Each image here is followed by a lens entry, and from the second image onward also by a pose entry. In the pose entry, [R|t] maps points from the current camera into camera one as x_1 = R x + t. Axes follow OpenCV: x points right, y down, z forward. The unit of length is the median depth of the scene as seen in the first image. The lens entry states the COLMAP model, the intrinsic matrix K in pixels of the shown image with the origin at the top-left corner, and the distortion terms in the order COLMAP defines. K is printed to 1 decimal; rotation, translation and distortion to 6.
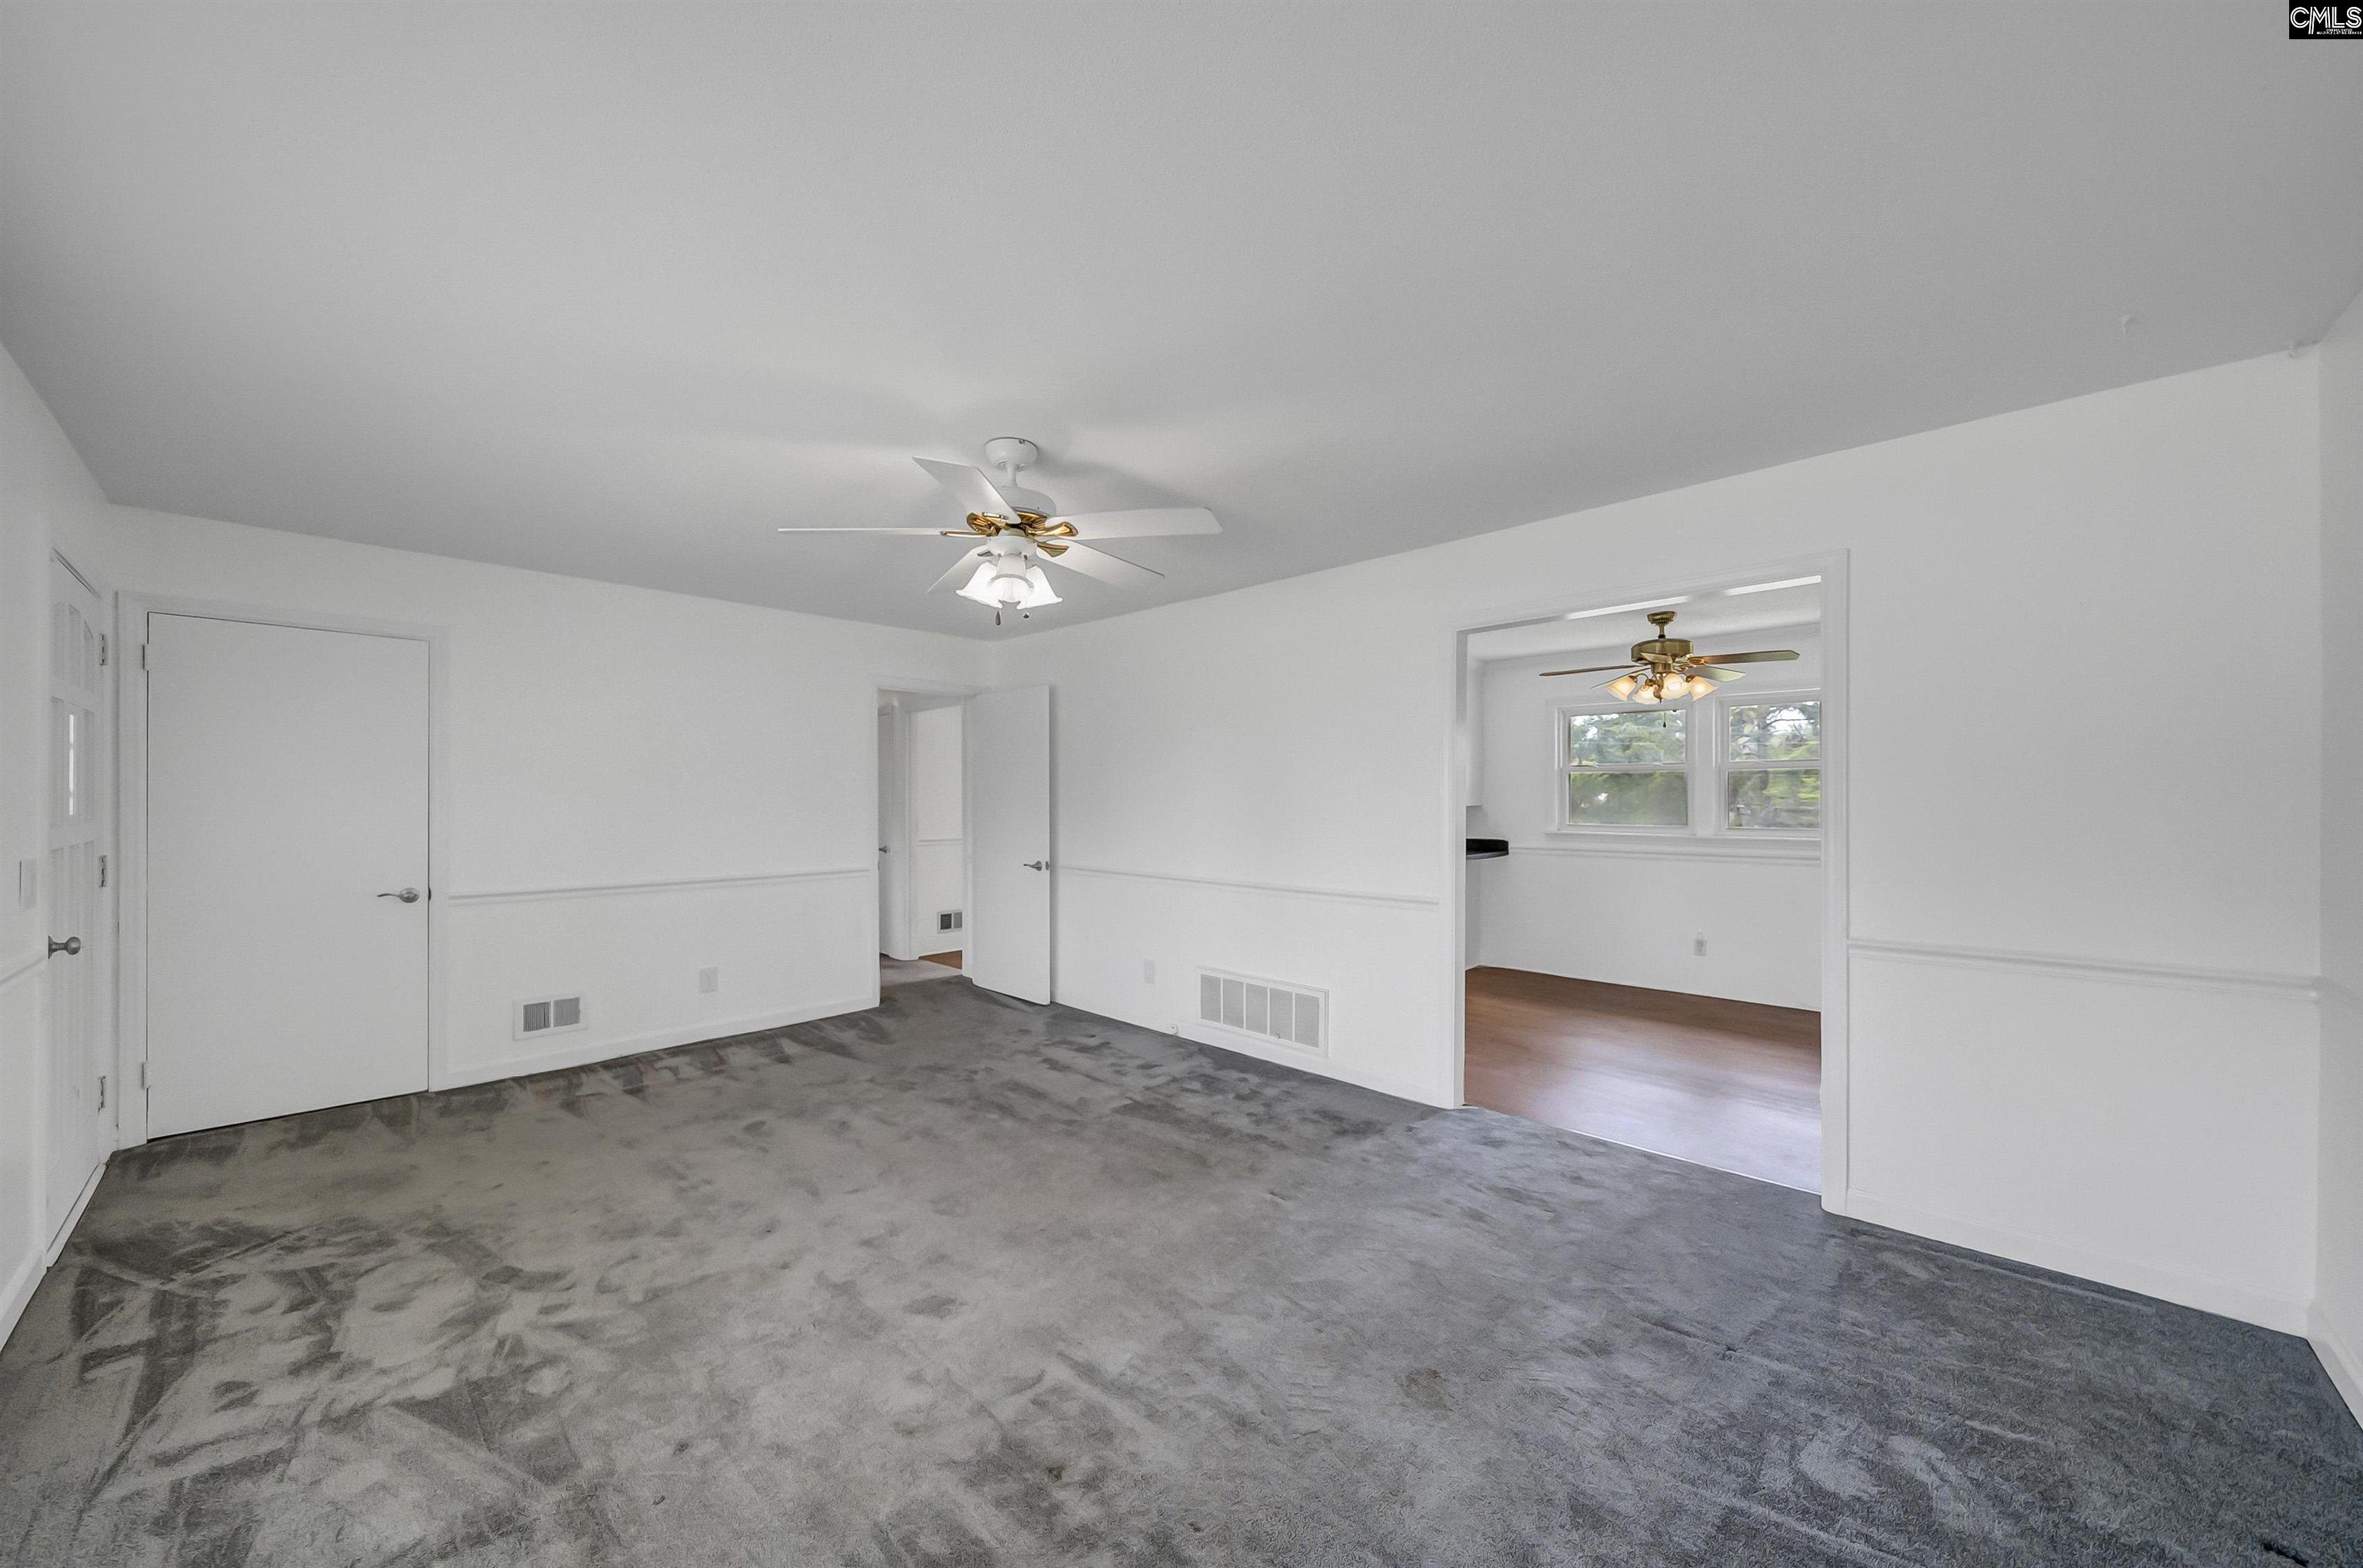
lens RADIAL K [[826.1, 0, 1173.6], [0, 826.1, 798.3], [0, 0, 1]] dist [-0.010775, 0.001757]
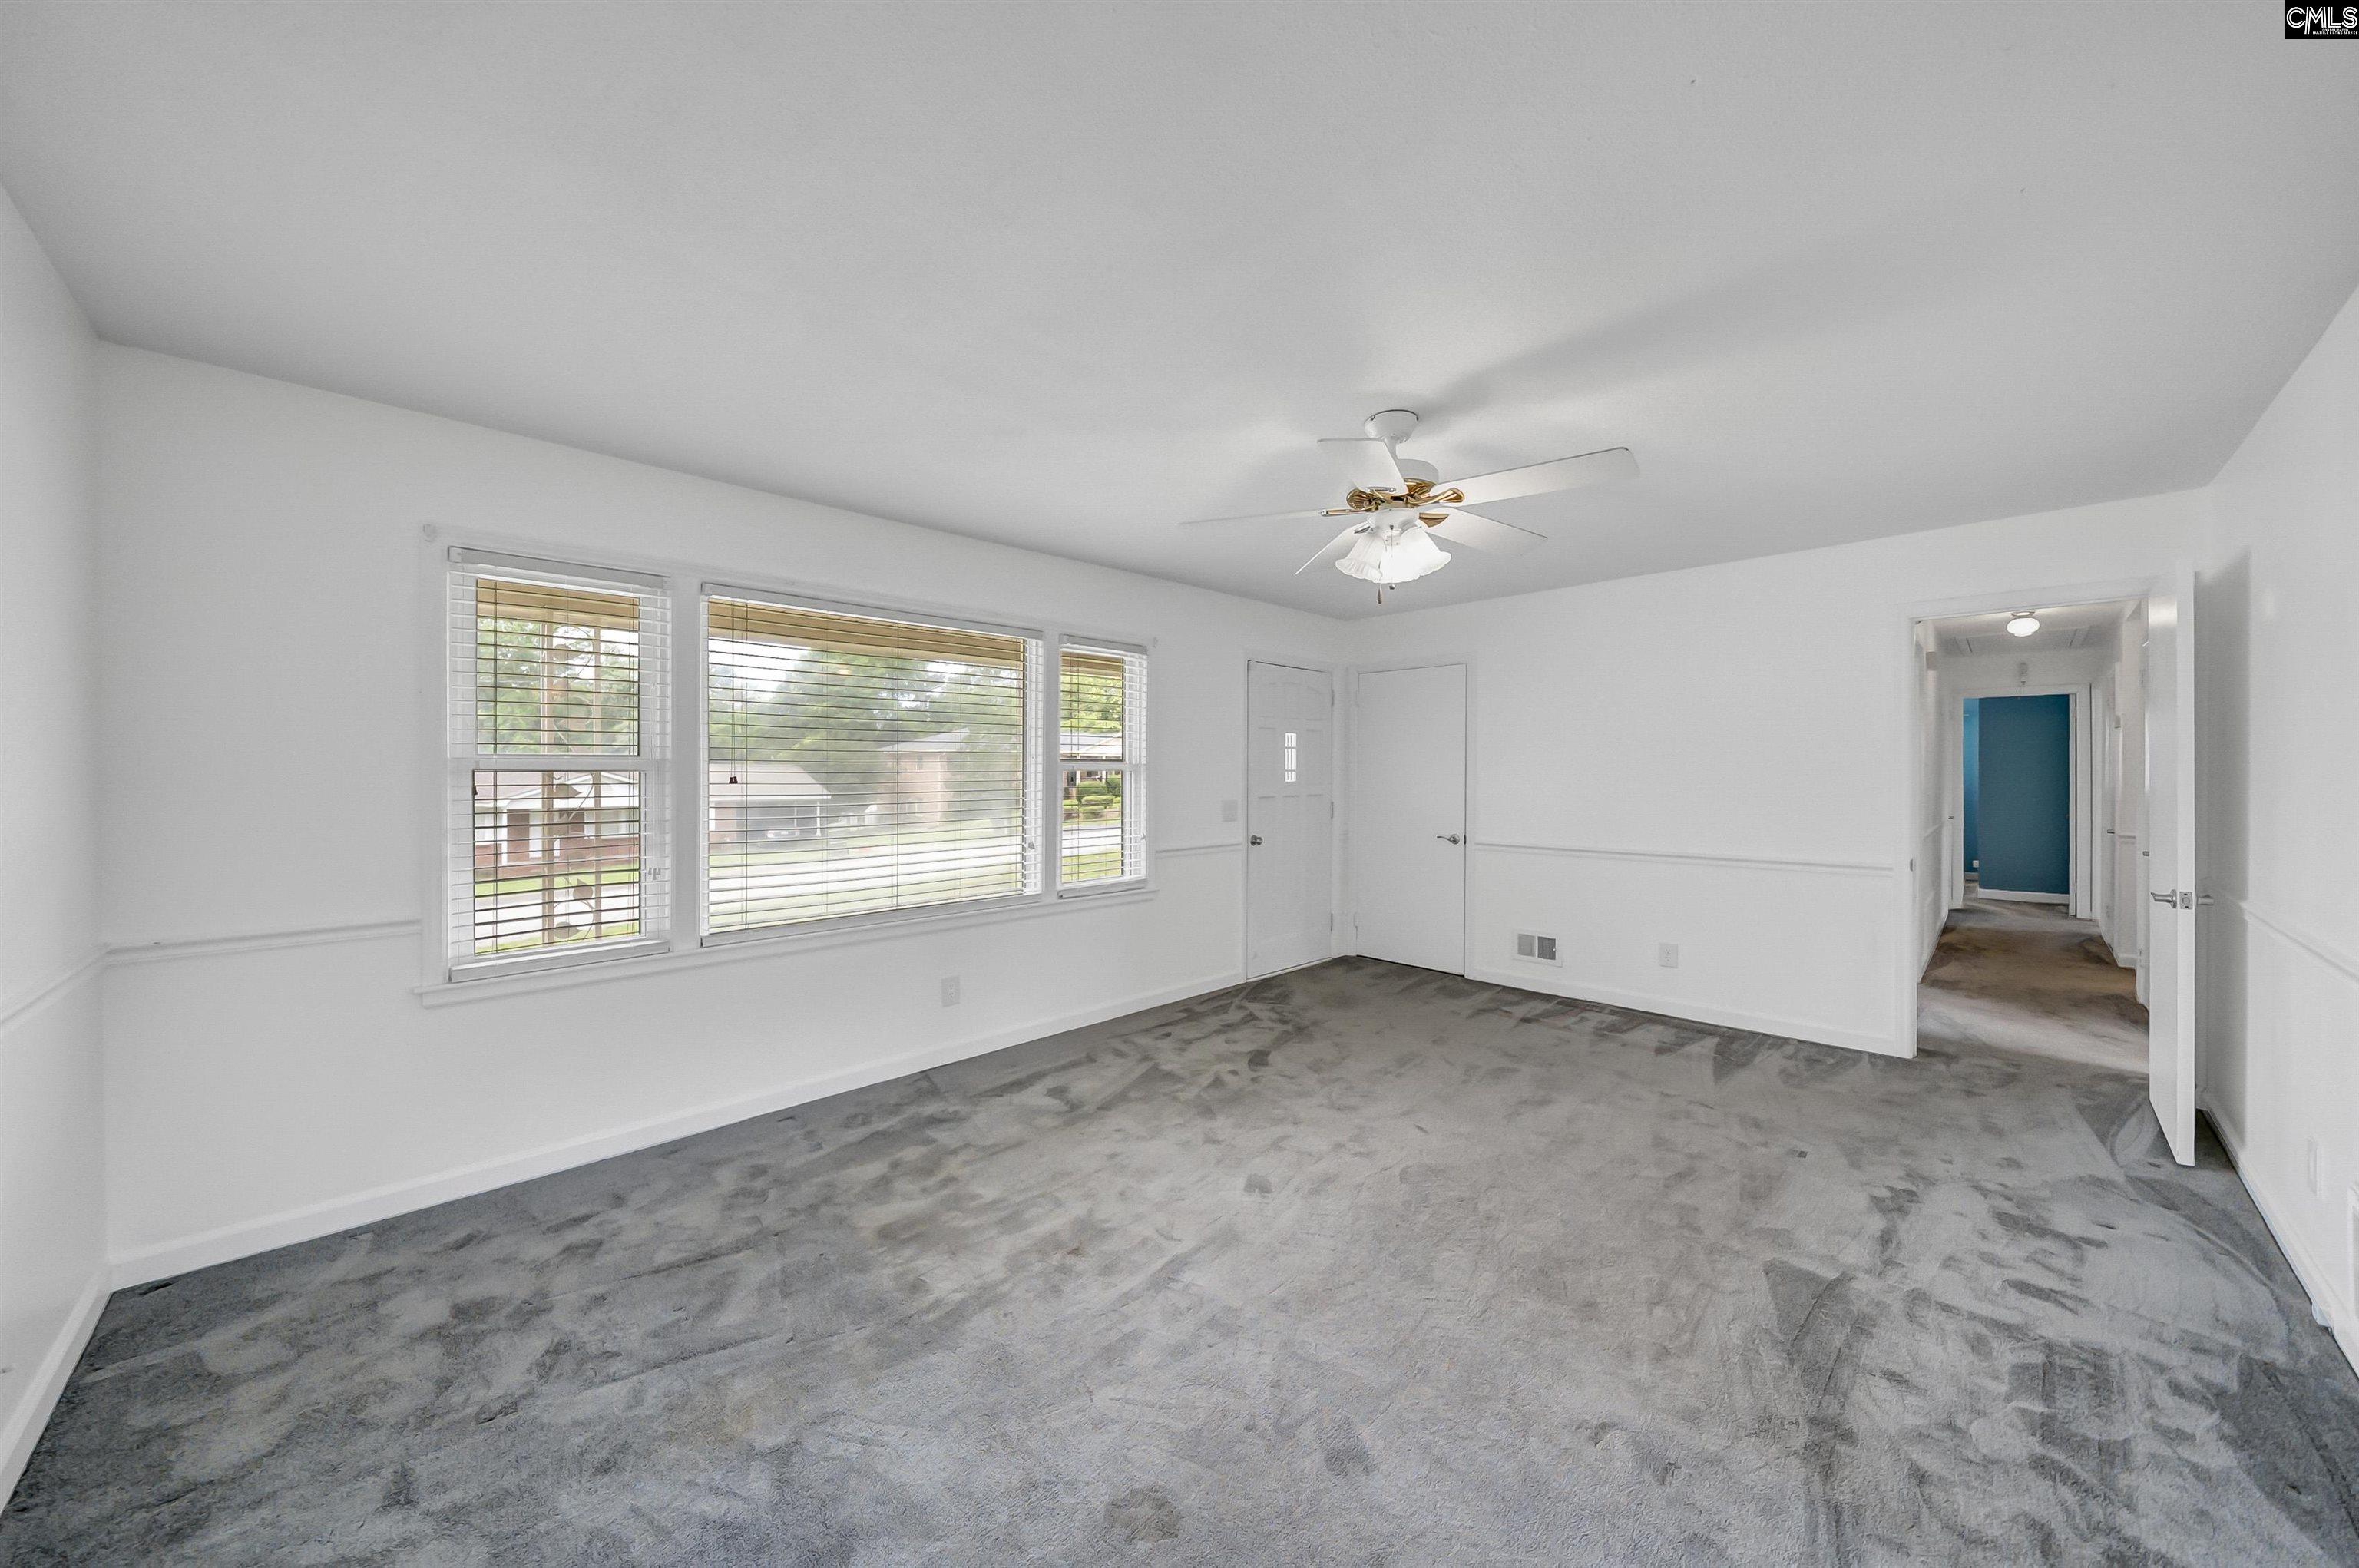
lens RADIAL K [[824.8, 0, 1170.2], [0, 824.8, 773.0], [0, 0, 1]] dist [-0.010775, 0.001757]
pose [[-0.029376, 0.000978, -0.999568, 0.594215], [0.001032, 0.999999, 0.000948, -0.002507], [0.999568, -0.001003, -0.029377, 0.566005]]
